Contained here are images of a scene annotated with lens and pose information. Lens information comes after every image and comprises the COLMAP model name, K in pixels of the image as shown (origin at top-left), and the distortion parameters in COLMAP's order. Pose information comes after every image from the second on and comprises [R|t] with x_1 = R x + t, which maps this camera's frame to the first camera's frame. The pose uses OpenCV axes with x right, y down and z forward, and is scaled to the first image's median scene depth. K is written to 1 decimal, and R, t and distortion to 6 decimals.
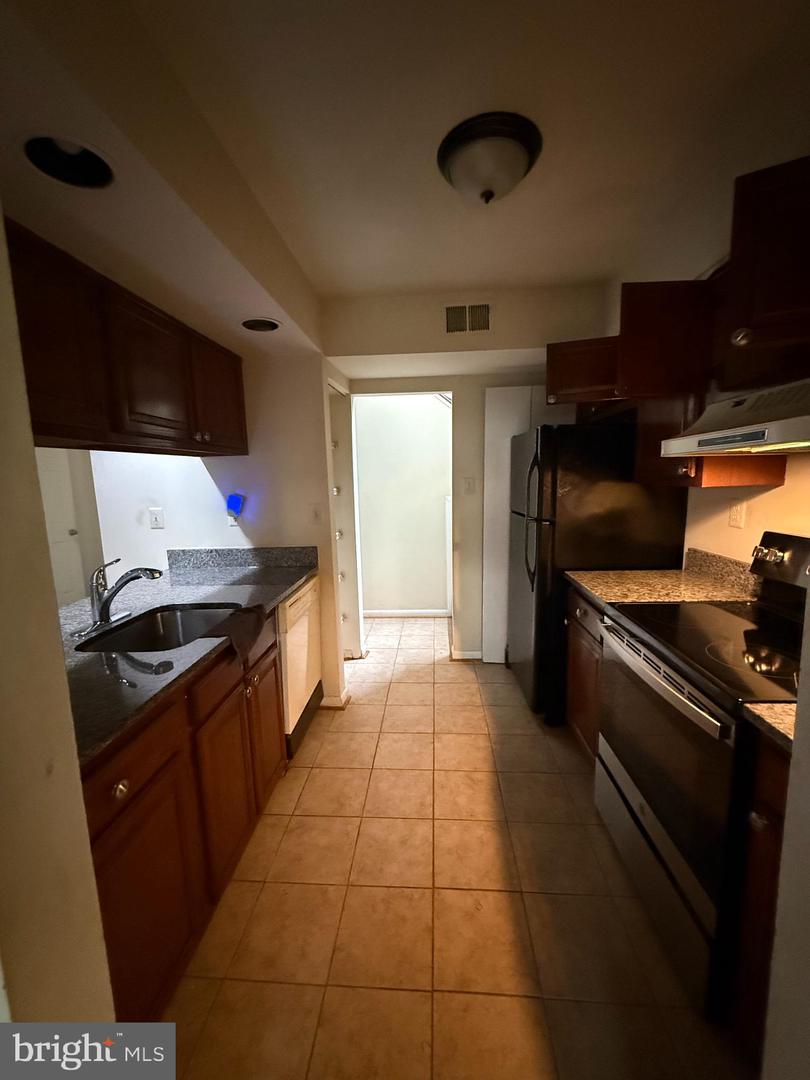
lens RADIAL K [[433.9, 0, 403.9], [0, 433.9, 540.6], [0, 0, 1]] dist [0.001773, 0.000067]
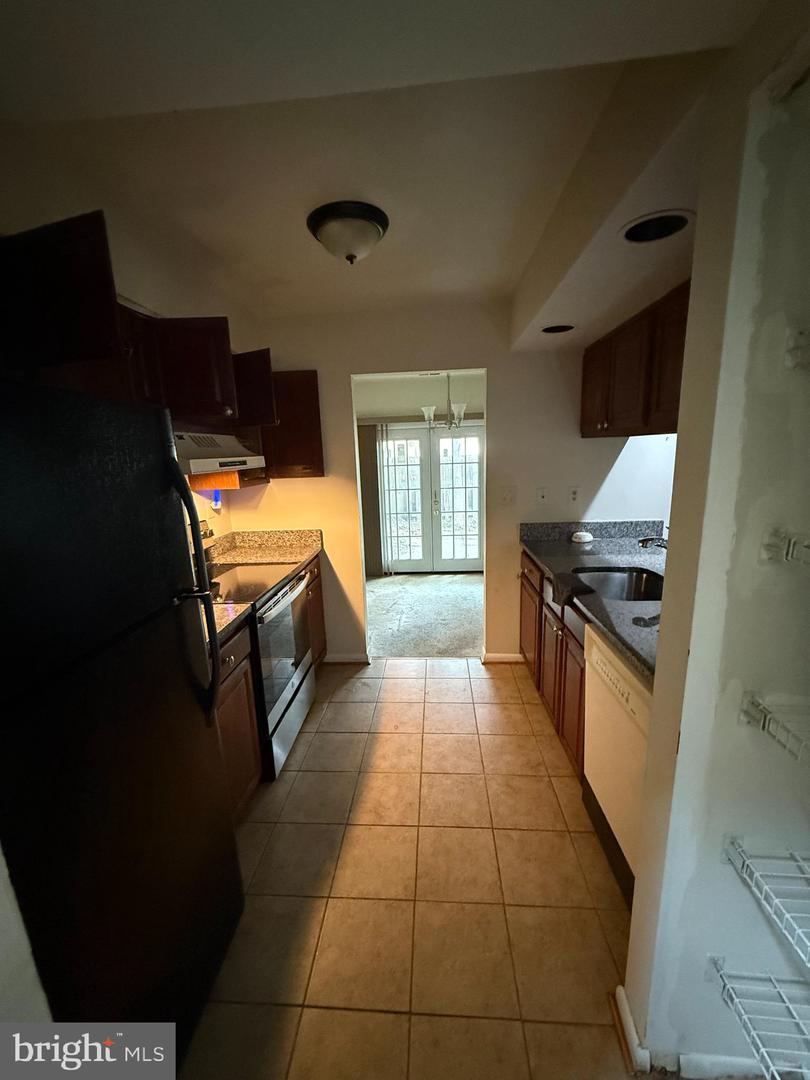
lens RADIAL K [[433.9, 0, 401.2], [0, 433.9, 543.0], [0, 0, 1]] dist [0.001773, 0.000067]
pose [[-0.997238, 0.070130, 0.024443, 0.055554], [0.074263, 0.937989, 0.338617, -0.368785], [0.000820, 0.339497, -0.940607, 2.129158]]
